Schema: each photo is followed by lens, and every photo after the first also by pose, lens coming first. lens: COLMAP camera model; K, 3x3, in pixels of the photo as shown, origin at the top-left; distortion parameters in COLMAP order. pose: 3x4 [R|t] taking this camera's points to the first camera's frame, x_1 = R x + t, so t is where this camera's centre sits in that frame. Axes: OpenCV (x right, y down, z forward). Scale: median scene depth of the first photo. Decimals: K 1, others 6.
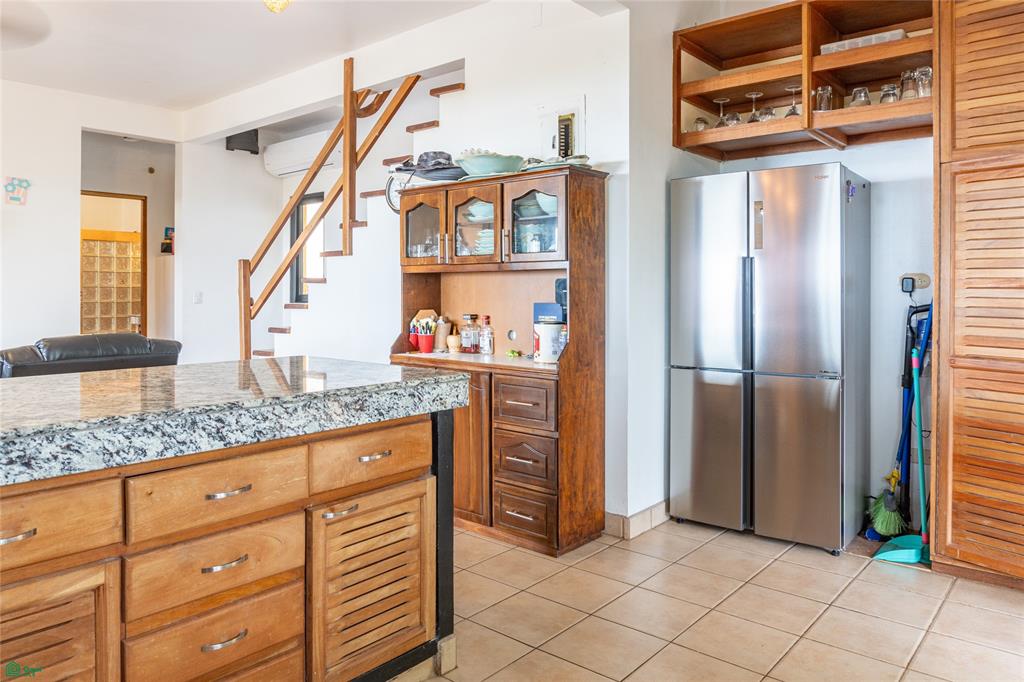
lens RADIAL K [[696.7, 0, 508.8], [0, 696.7, 291.7], [0, 0, 1]] dist [-0.022807, -0.001400]
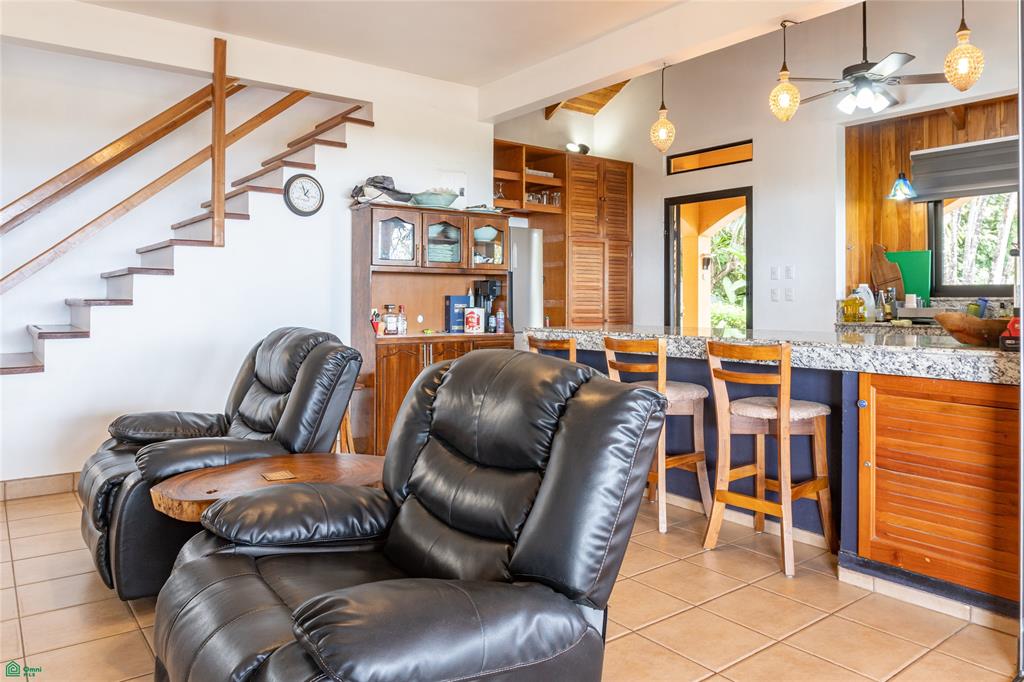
lens RADIAL K [[696.7, 0, 492.0], [0, 696.7, 288.2], [0, 0, 1]] dist [-0.022807, -0.001400]
pose [[0.237233, 0.019940, 0.971248, -1.454440], [0.000393, 0.999787, -0.020622, 0.032481], [-0.971453, 0.005274, 0.237175, 0.578294]]
